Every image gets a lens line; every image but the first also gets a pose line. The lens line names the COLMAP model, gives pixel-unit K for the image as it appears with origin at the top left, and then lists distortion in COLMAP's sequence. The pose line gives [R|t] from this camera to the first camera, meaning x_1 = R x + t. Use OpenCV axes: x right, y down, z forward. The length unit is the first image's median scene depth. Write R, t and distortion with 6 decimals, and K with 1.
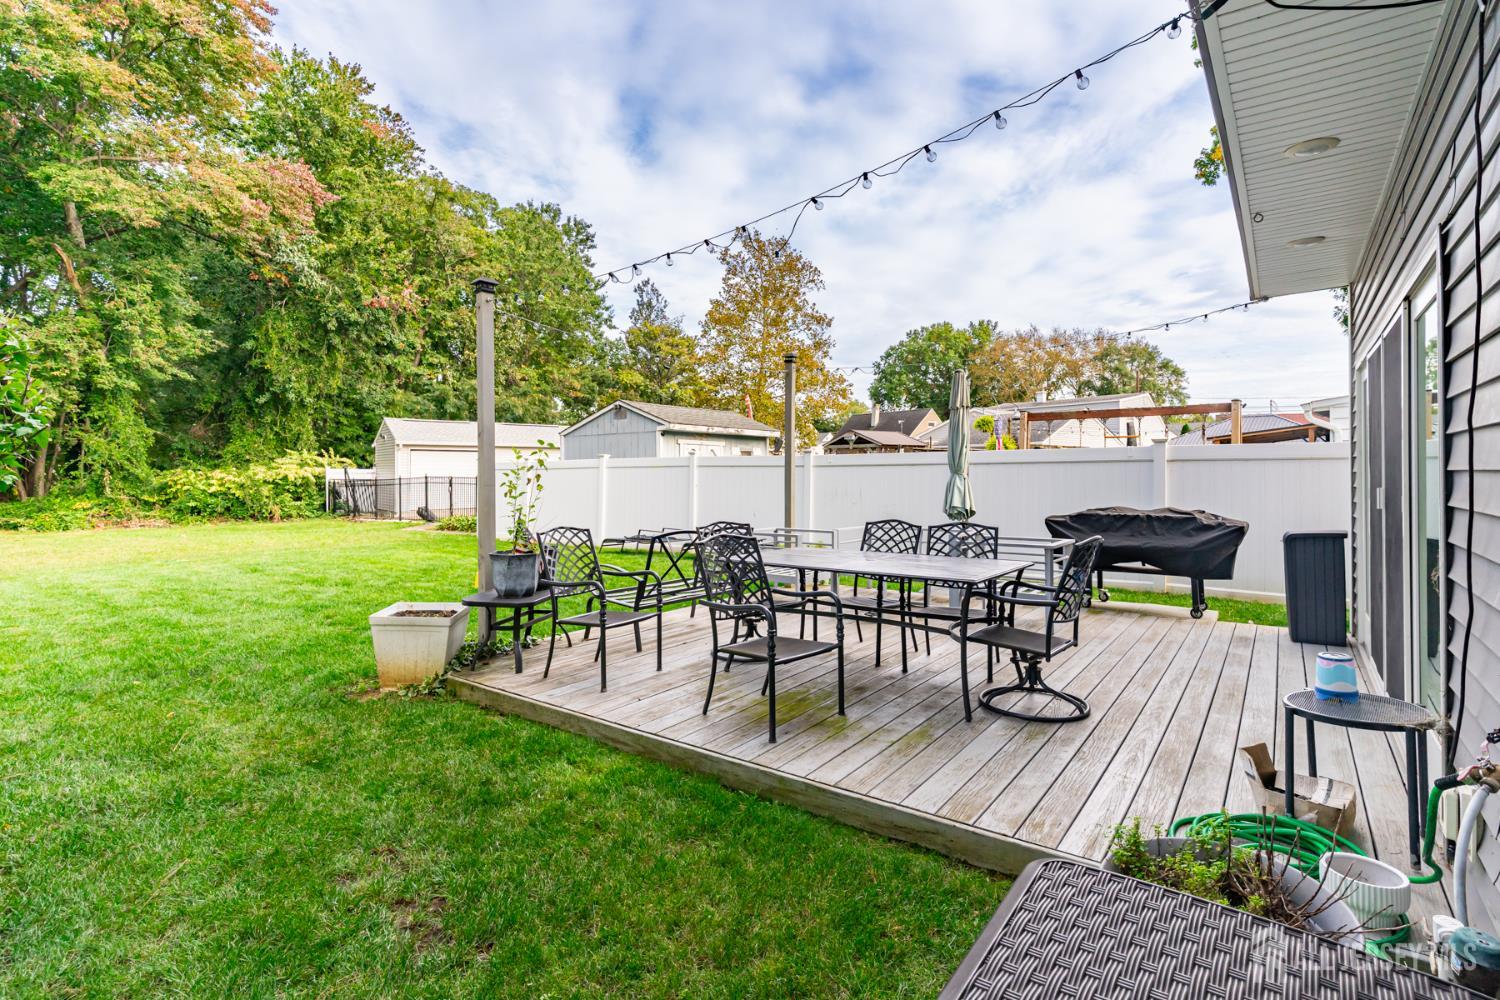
lens RADIAL K [[722.8, 0, 752.0], [0, 722.8, 481.9], [0, 0, 1]] dist [-0.000850, -0.000862]
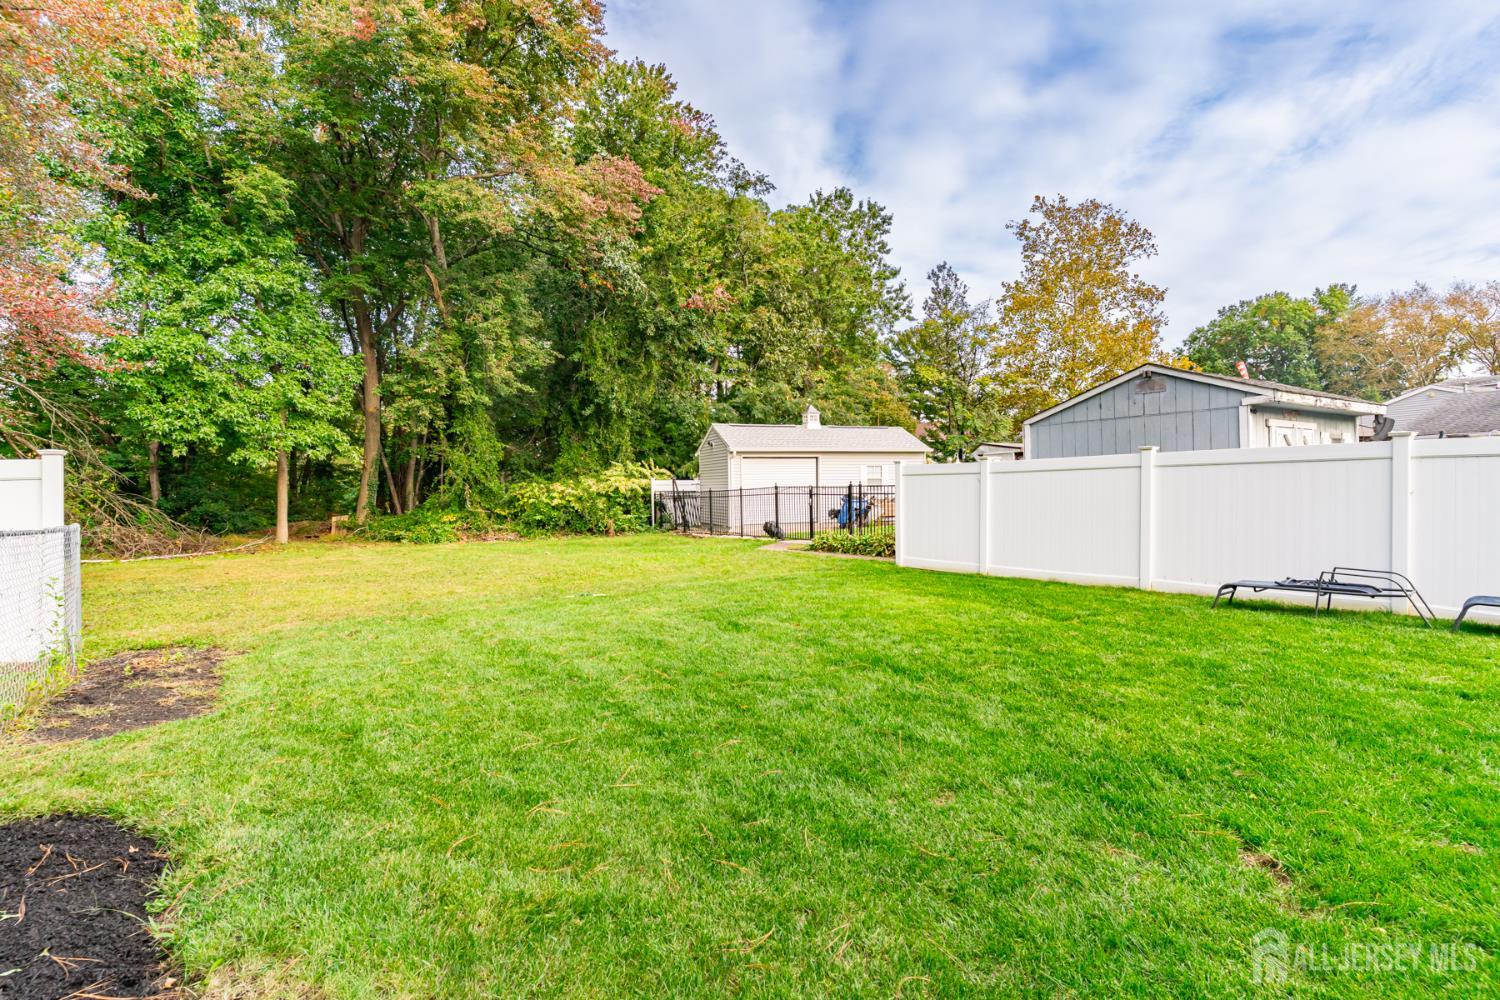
lens RADIAL K [[746.1, 0, 750.0], [0, 746.1, 500.0], [0, 0, 1]] dist [0.000350, 0.000508]
pose [[0.943826, -0.005259, -0.330401, -0.141086], [0.008529, 0.999928, 0.008448, 0.000586], [0.330333, -0.010791, 0.943803, 0.113964]]
